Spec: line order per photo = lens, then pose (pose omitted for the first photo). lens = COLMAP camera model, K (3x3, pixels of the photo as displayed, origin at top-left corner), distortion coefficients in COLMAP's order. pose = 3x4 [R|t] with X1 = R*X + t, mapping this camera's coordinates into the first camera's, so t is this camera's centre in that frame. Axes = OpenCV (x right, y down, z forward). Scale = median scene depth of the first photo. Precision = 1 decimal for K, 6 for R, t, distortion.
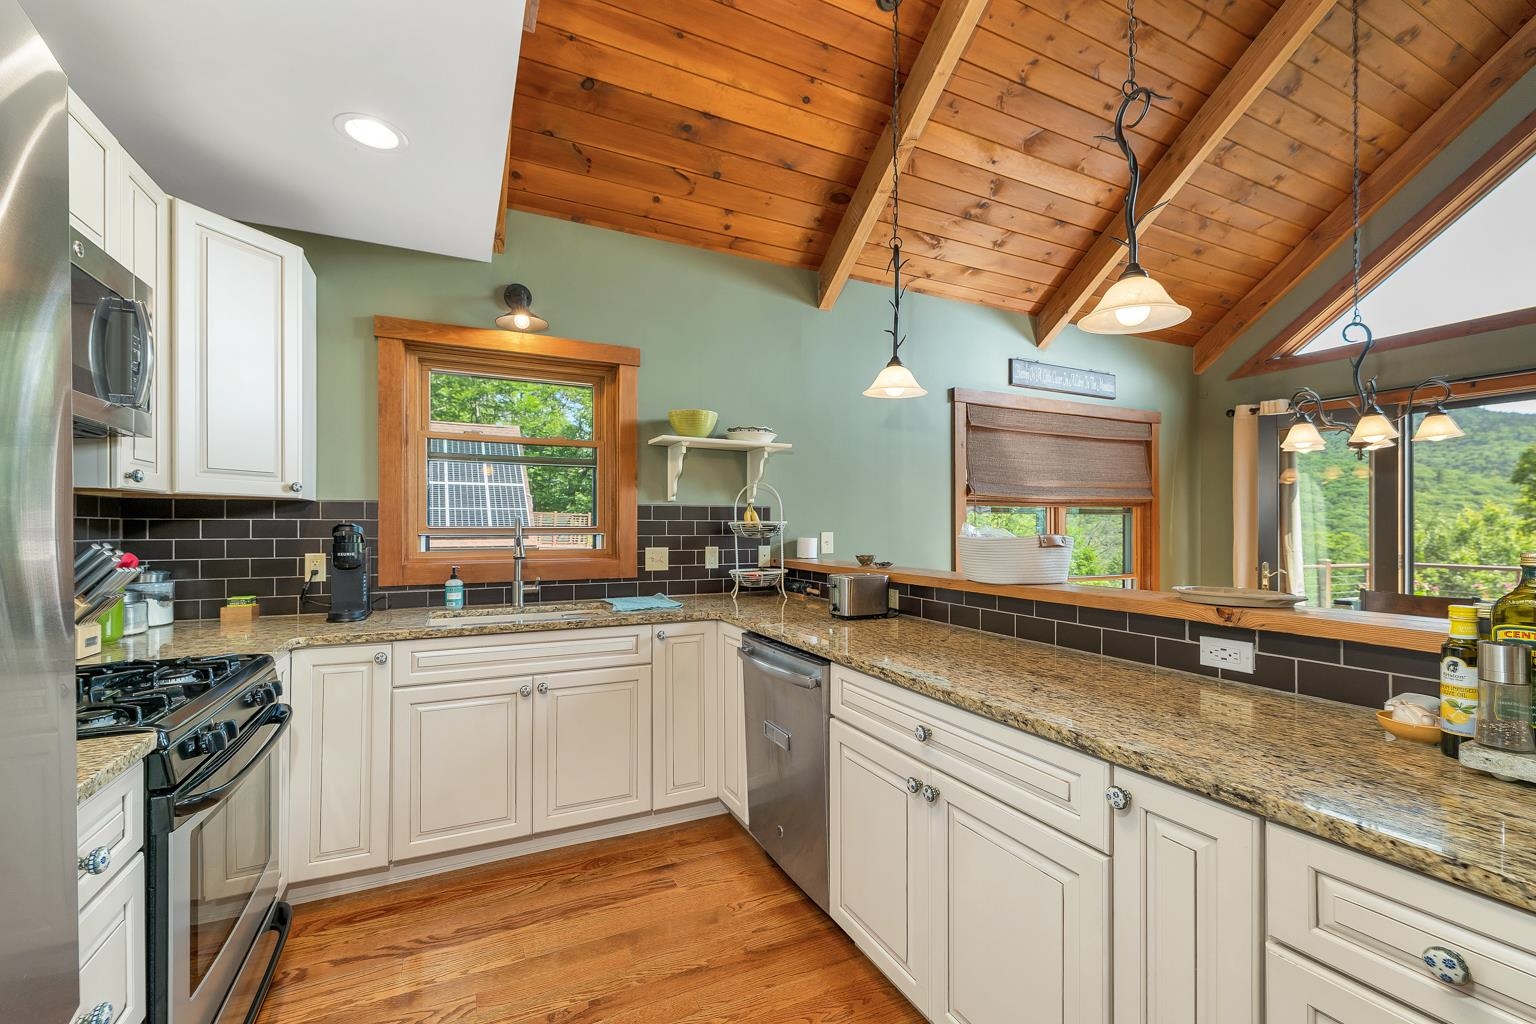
lens RADIAL K [[643.5, 0, 768.0], [0, 643.5, 512.0], [0, 0, 1]] dist [-0.000749, -0.000055]
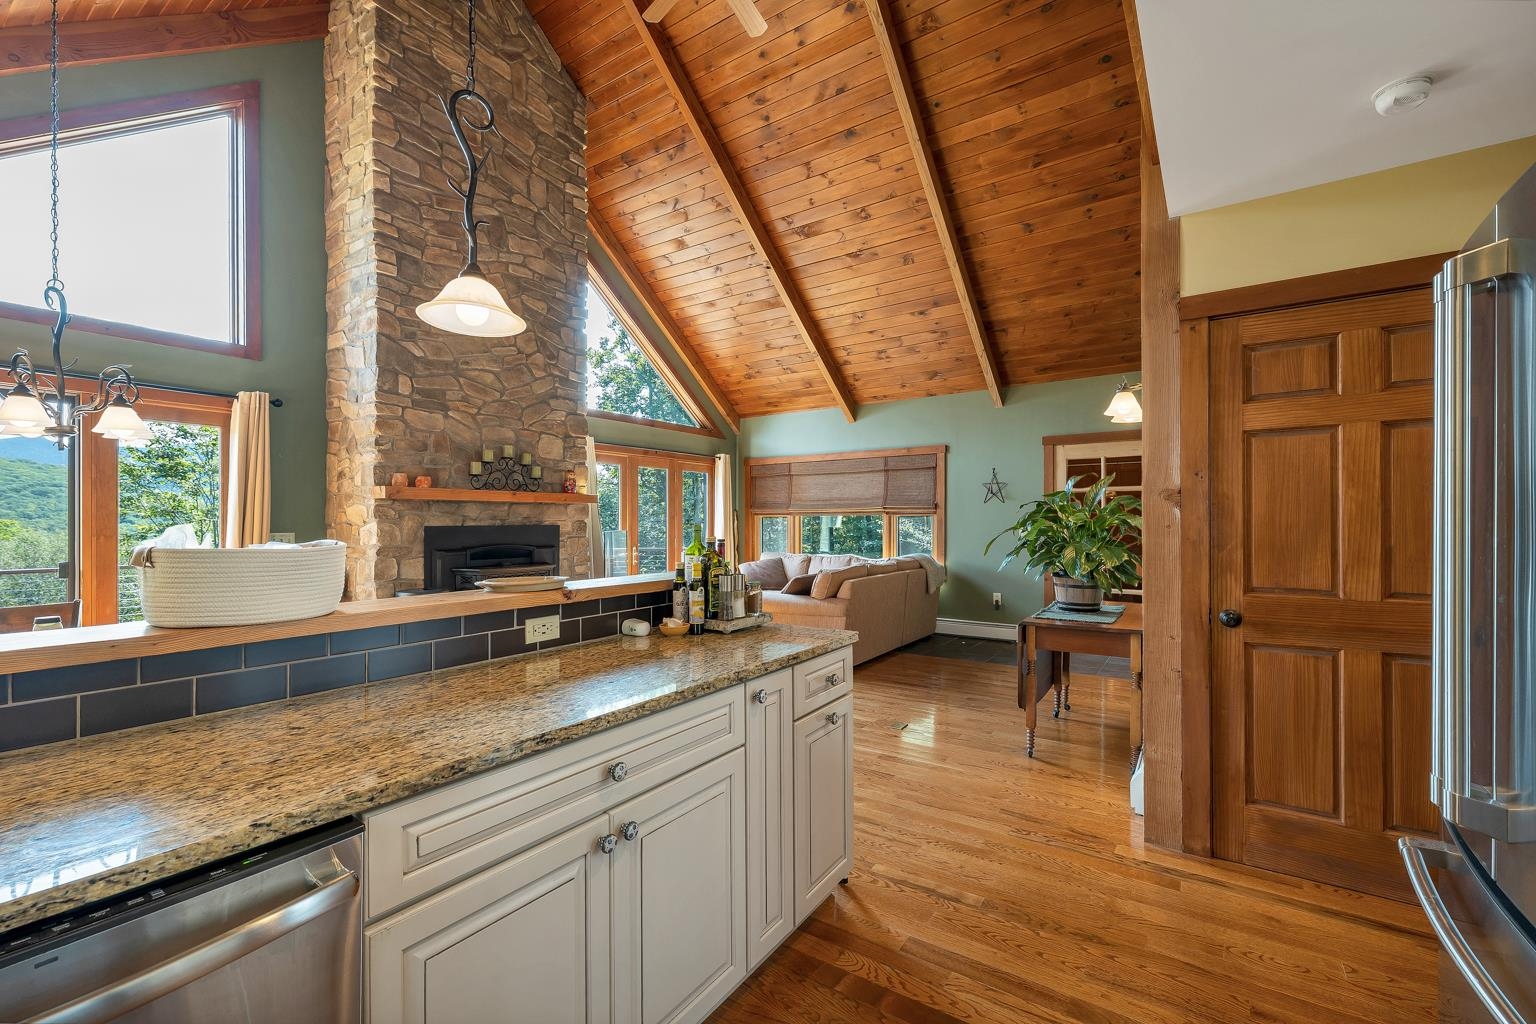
lens RADIAL K [[648.2, 0, 775.6], [0, 648.2, 522.8], [0, 0, 1]] dist [0.000149, 0.000051]
pose [[-0.497265, 0.002808, 0.867594, -0.582739], [-0.008697, 0.999928, -0.008221, 0.022869], [-0.867555, -0.011634, -0.497205, 1.213526]]
